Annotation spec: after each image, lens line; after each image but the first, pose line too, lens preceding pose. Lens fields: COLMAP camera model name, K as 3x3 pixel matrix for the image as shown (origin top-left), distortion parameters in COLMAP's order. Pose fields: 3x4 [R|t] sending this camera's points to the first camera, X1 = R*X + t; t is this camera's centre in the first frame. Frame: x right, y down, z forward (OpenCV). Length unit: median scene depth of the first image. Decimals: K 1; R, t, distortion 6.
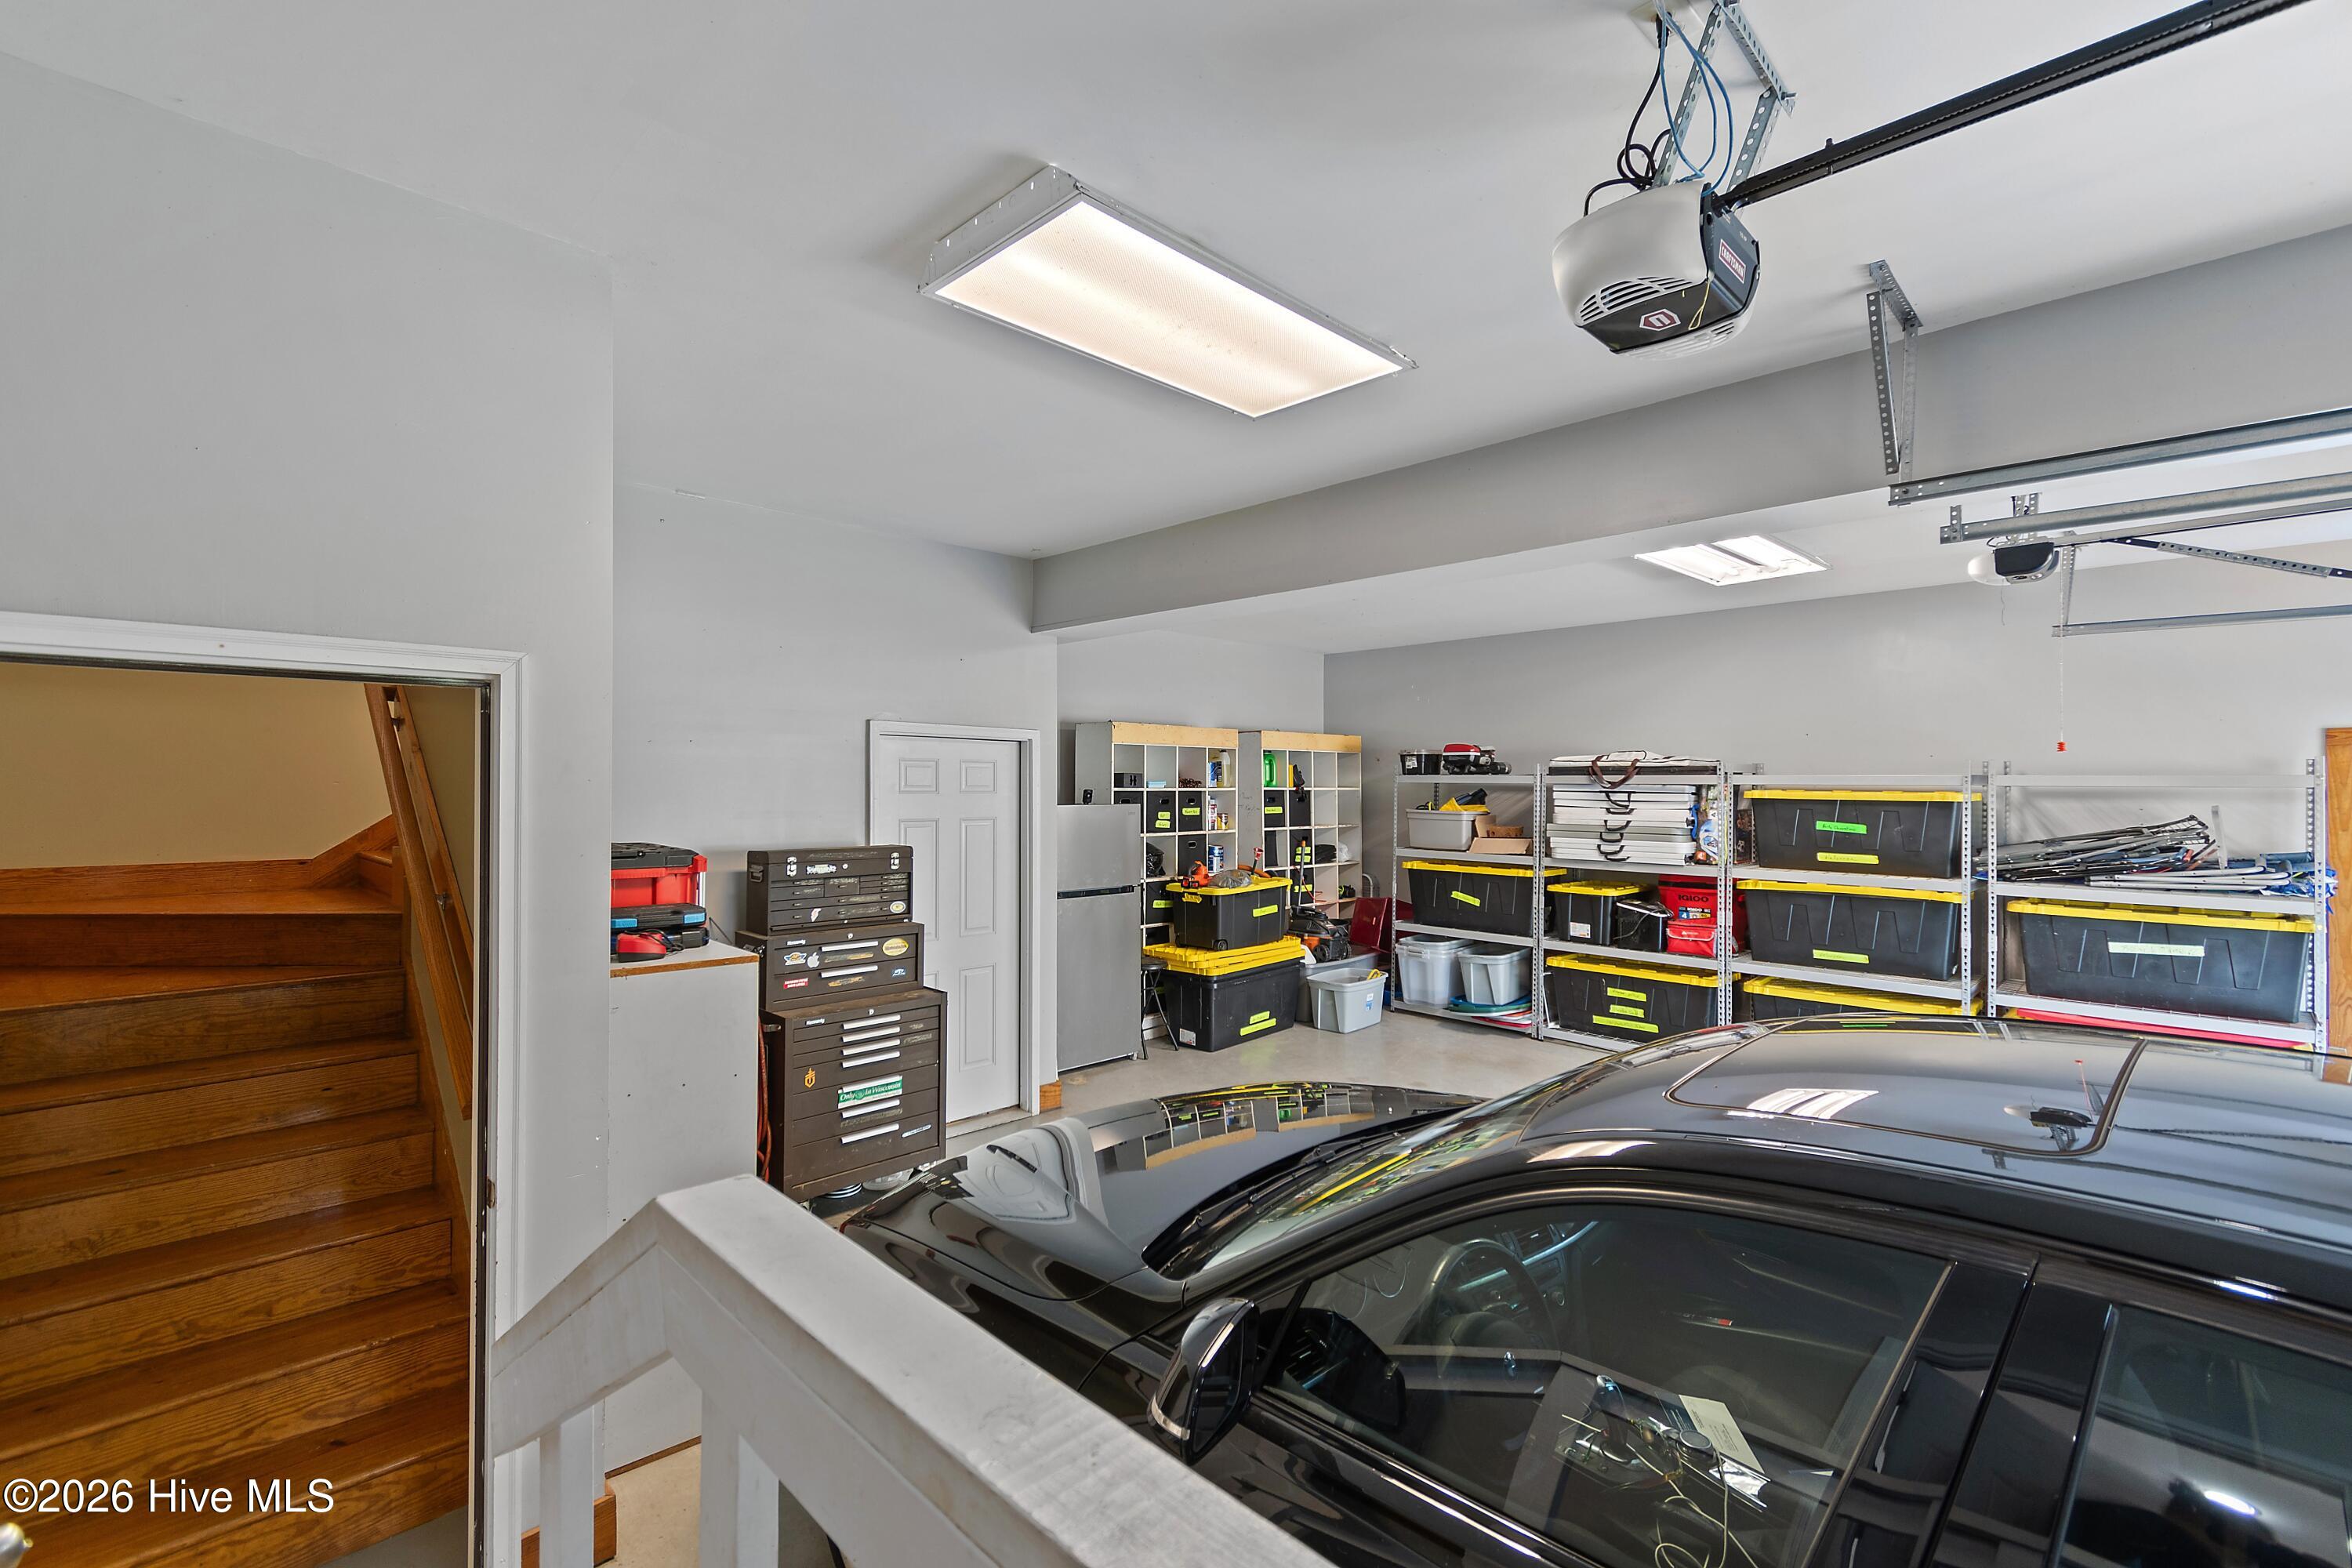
lens RADIAL K [[1038.0, 0, 1176.0], [0, 1038.0, 784.0], [0, 0, 1]] dist [0.000492, -0.000679]
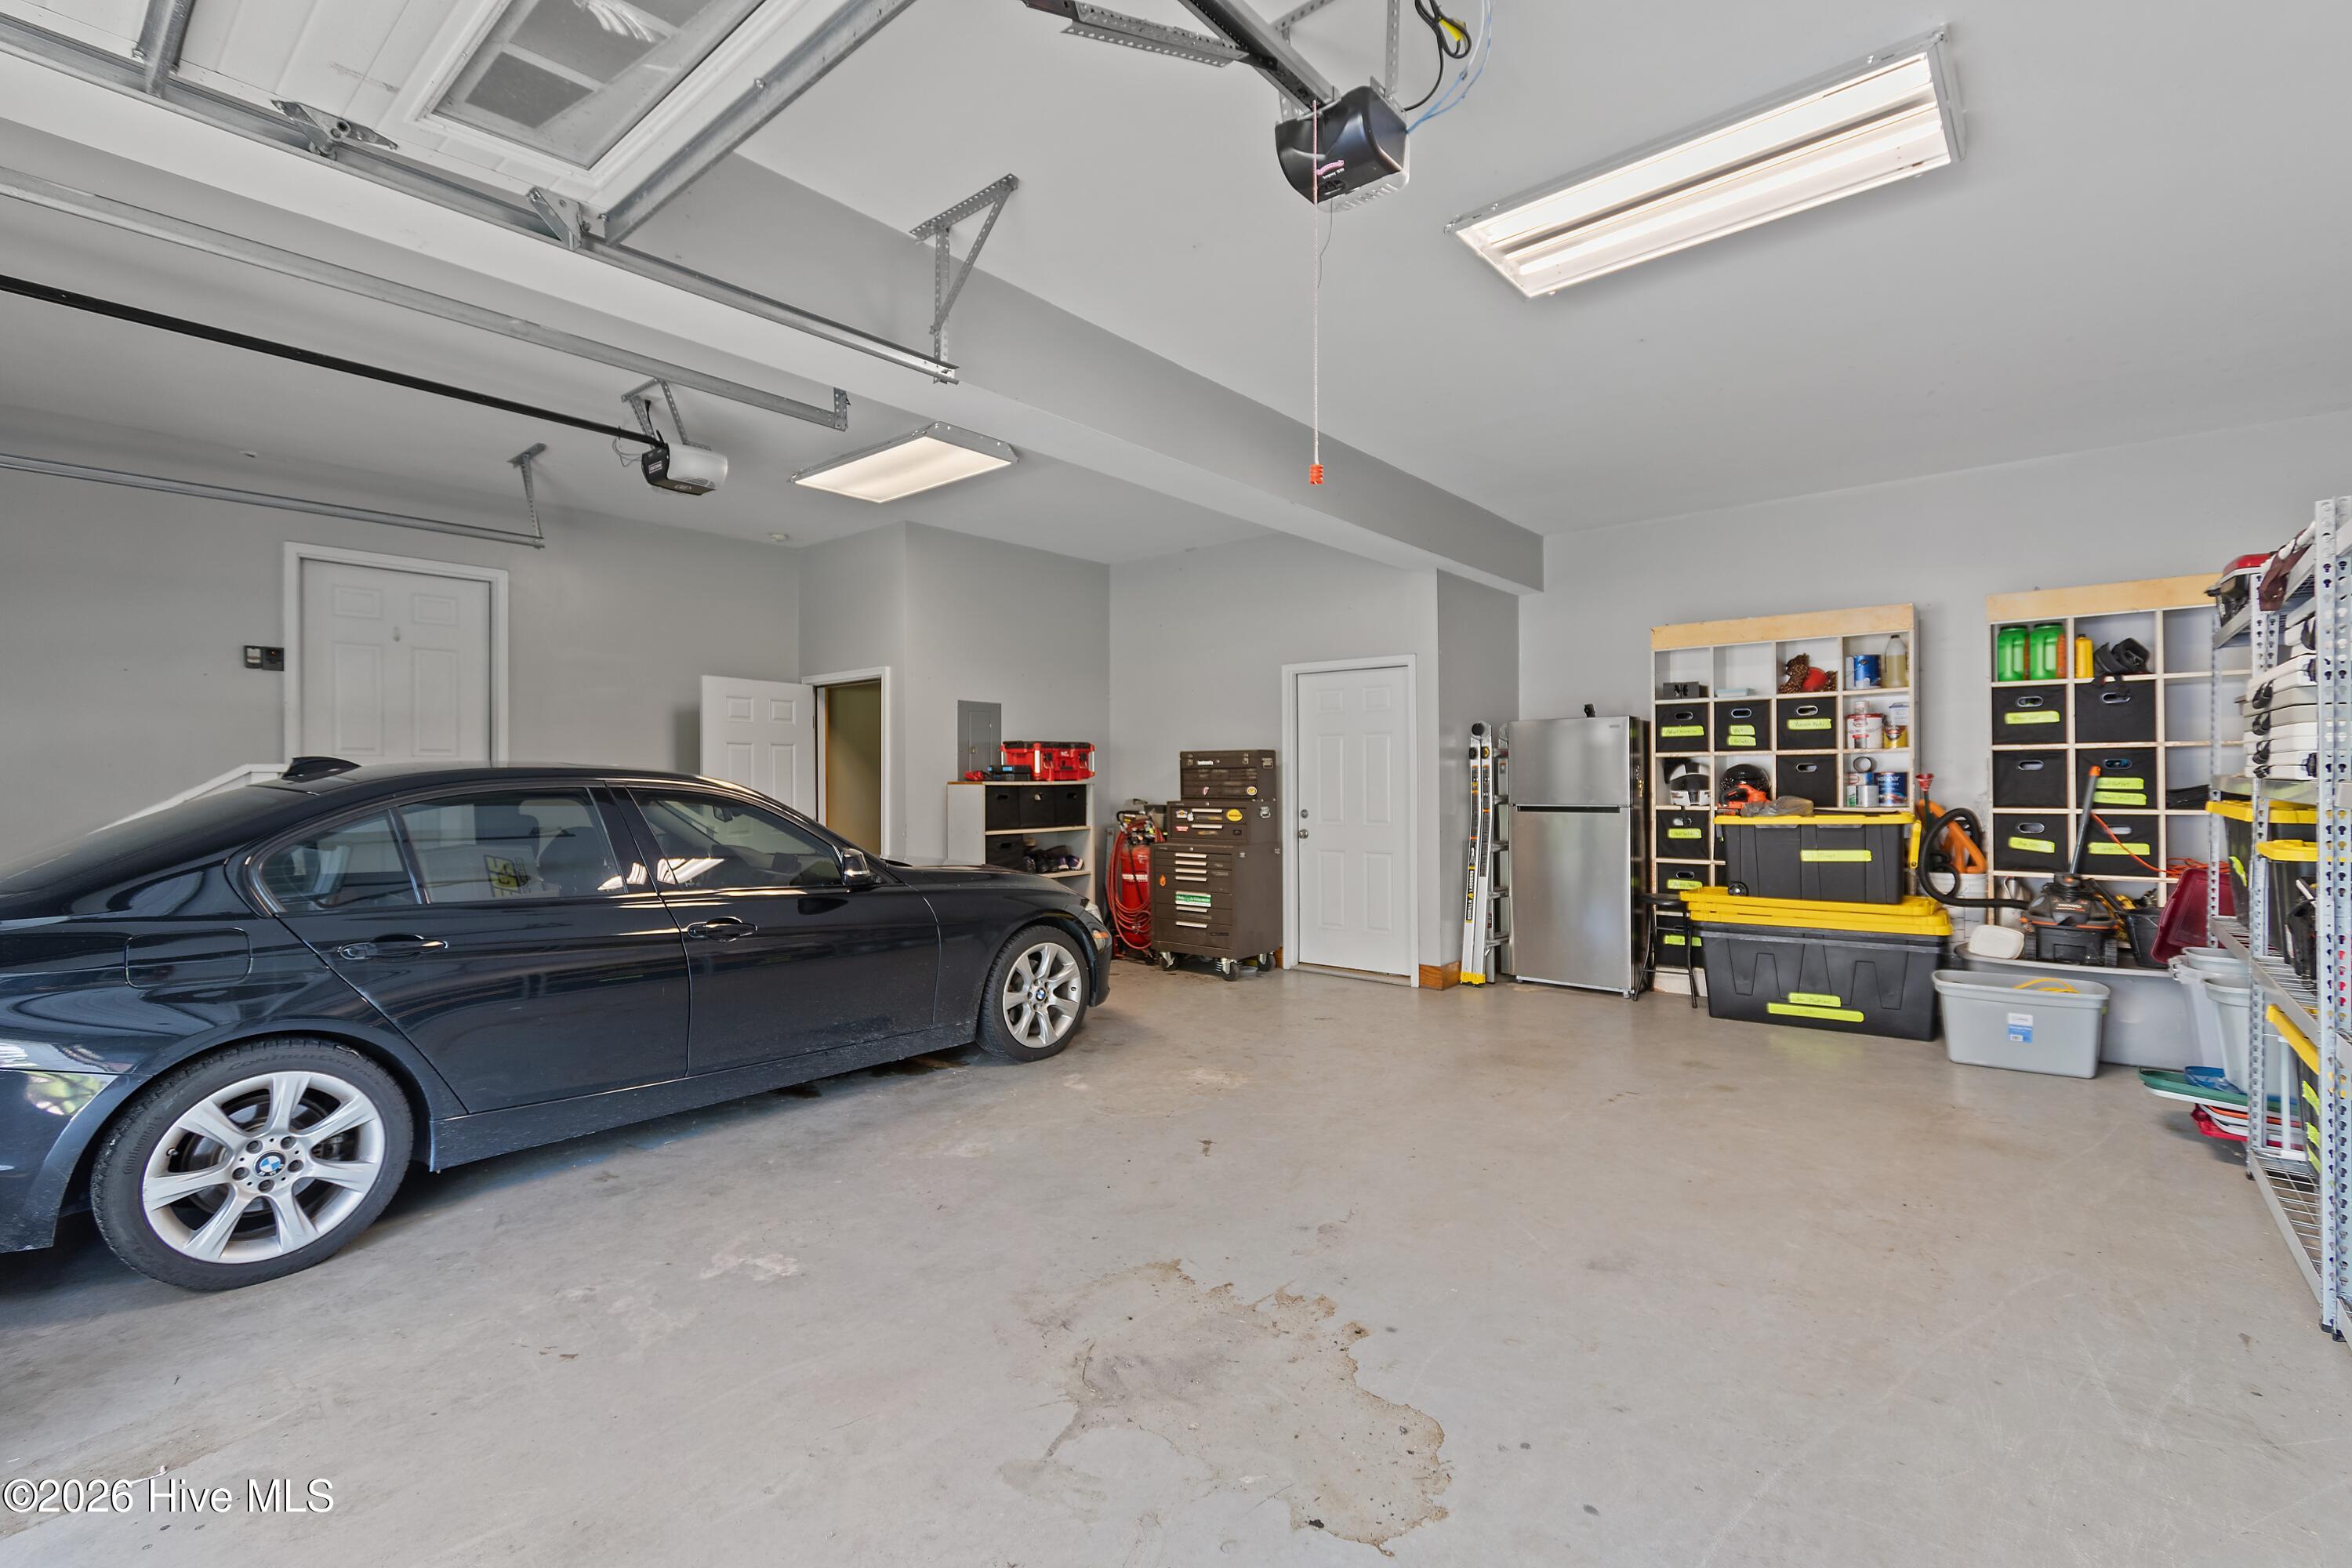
lens RADIAL K [[1038.0, 0, 1176.0], [0, 1038.0, 784.0], [0, 0, 1]] dist [0.000492, -0.000679]
pose [[0.086313, -0.002236, -0.996266, 0.776685], [0.008155, 0.999966, -0.001537, 0.071618], [0.996235, -0.007992, 0.086329, 0.496972]]
